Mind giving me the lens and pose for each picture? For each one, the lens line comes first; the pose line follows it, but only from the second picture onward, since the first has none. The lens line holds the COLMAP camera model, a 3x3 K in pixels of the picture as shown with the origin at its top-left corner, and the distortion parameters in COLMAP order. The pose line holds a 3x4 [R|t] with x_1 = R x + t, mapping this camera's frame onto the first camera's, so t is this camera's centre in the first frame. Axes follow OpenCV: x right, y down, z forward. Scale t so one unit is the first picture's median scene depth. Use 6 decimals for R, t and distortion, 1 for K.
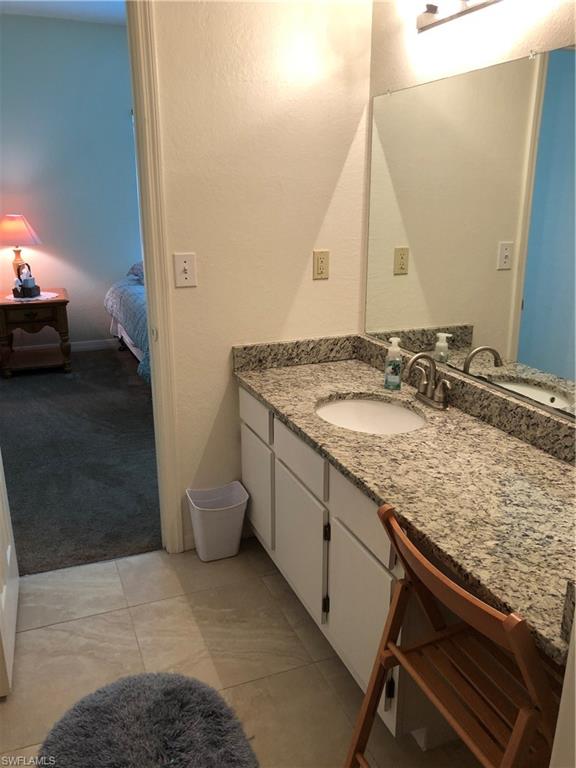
lens RADIAL K [[632.4, 0, 288.0], [0, 632.4, 384.0], [0, 0, 1]] dist [0.008262, -0.012076]
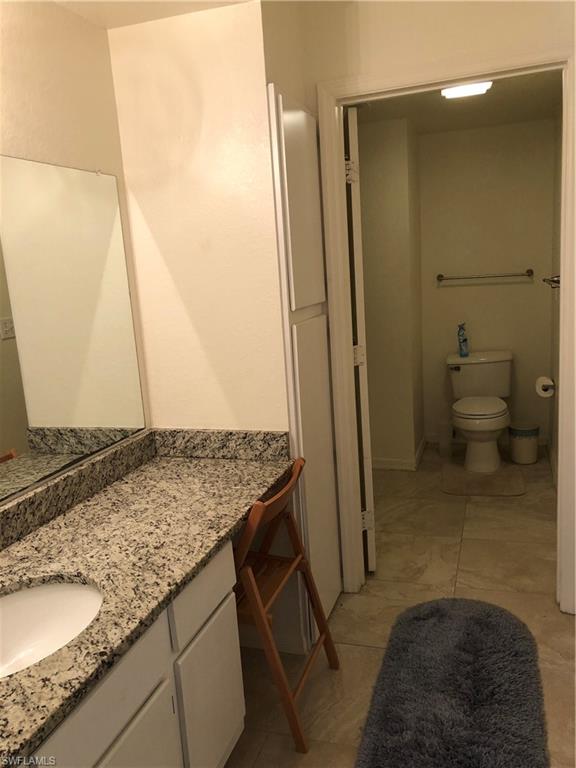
lens RADIAL K [[632.4, 0, 288.0], [0, 632.4, 384.0], [0, 0, 1]] dist [0.008262, -0.012076]
pose [[-0.761456, -0.073265, 0.644063, -0.578040], [0.252035, 0.881951, 0.398298, -0.427687], [-0.597213, 0.465613, -0.653101, 1.380836]]
